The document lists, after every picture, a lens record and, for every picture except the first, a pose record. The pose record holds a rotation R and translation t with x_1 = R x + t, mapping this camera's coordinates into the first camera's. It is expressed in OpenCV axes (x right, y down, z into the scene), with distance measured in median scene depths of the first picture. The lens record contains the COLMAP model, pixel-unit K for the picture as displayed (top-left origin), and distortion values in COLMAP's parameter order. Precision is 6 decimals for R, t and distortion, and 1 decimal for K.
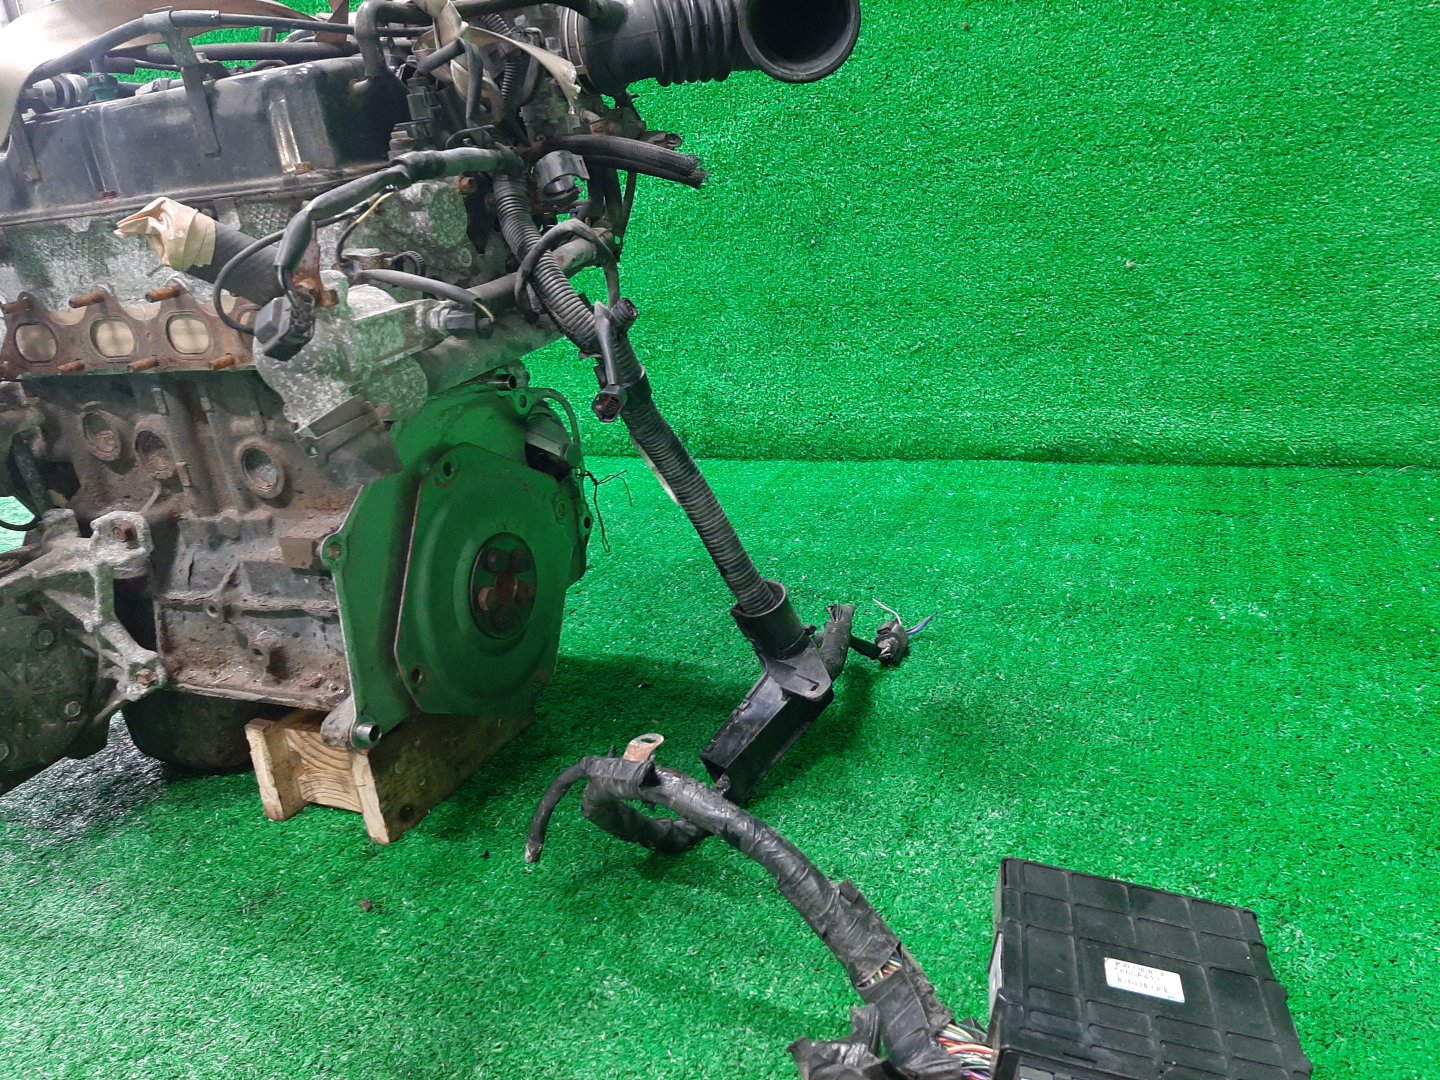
lens RADIAL K [[1153.6, 0, 760.7], [0, 1153.6, 543.0], [0, 0, 1]] dist [0.097067, -0.171771]
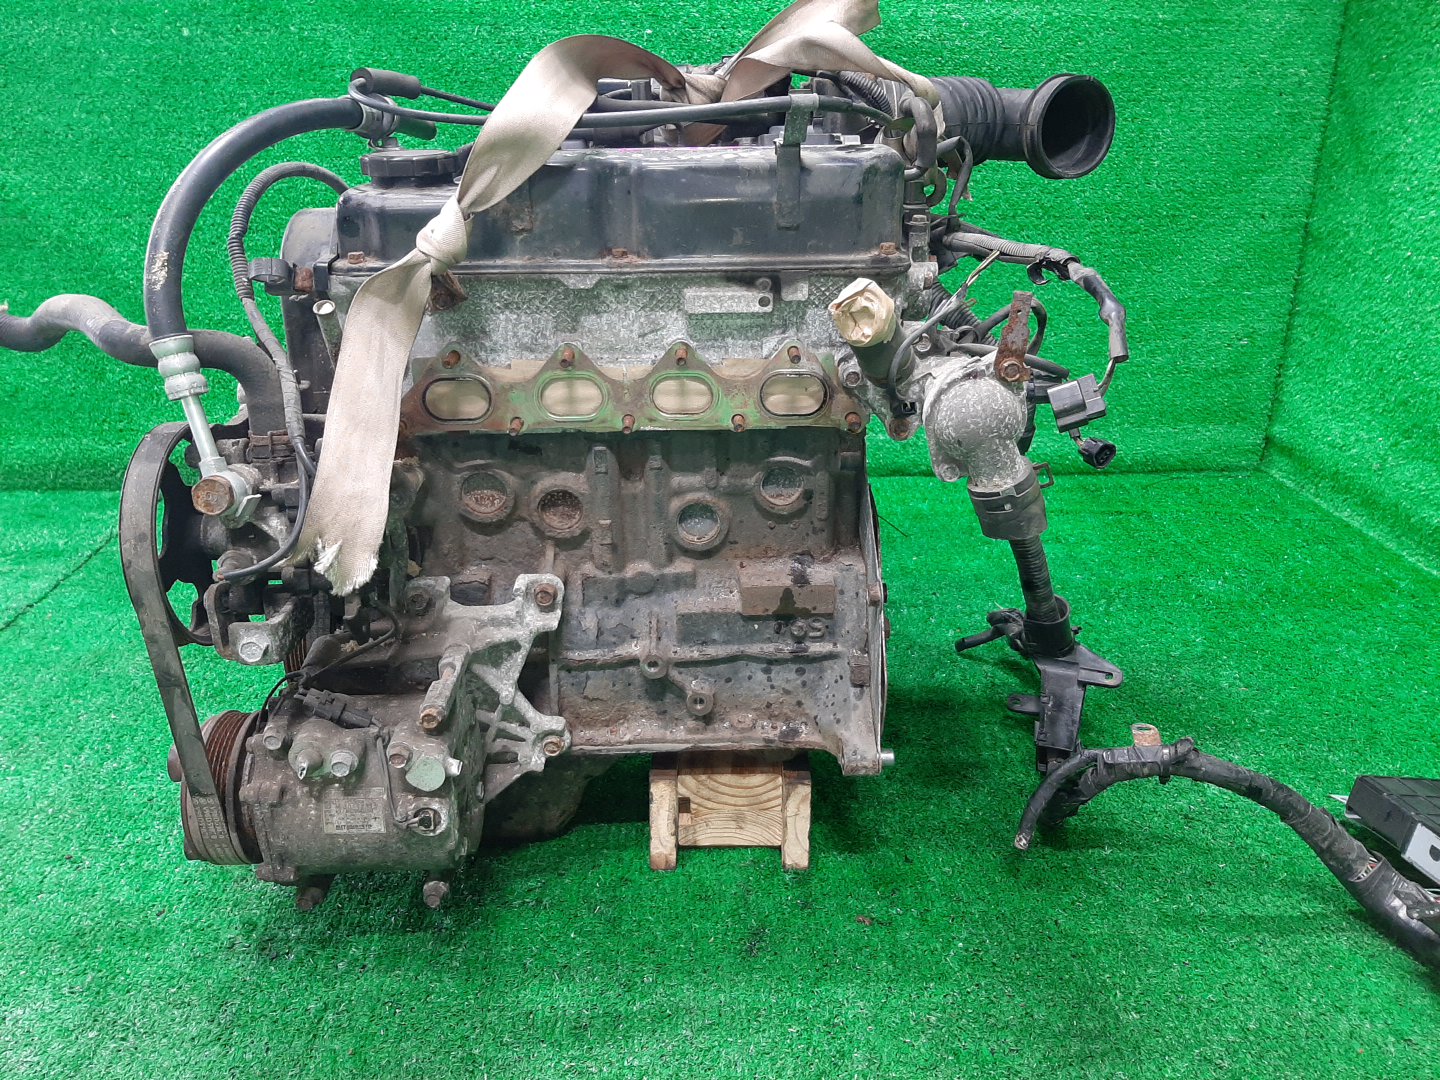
lens RADIAL K [[1153.6, 0, 760.7], [0, 1153.6, 543.0], [0, 0, 1]] dist [0.097067, -0.171771]
pose [[0.889806, -0.062955, 0.451975, -0.821084], [0.063887, 0.997870, 0.013219, -0.054097], [-0.451845, 0.017113, 0.891932, 0.069066]]
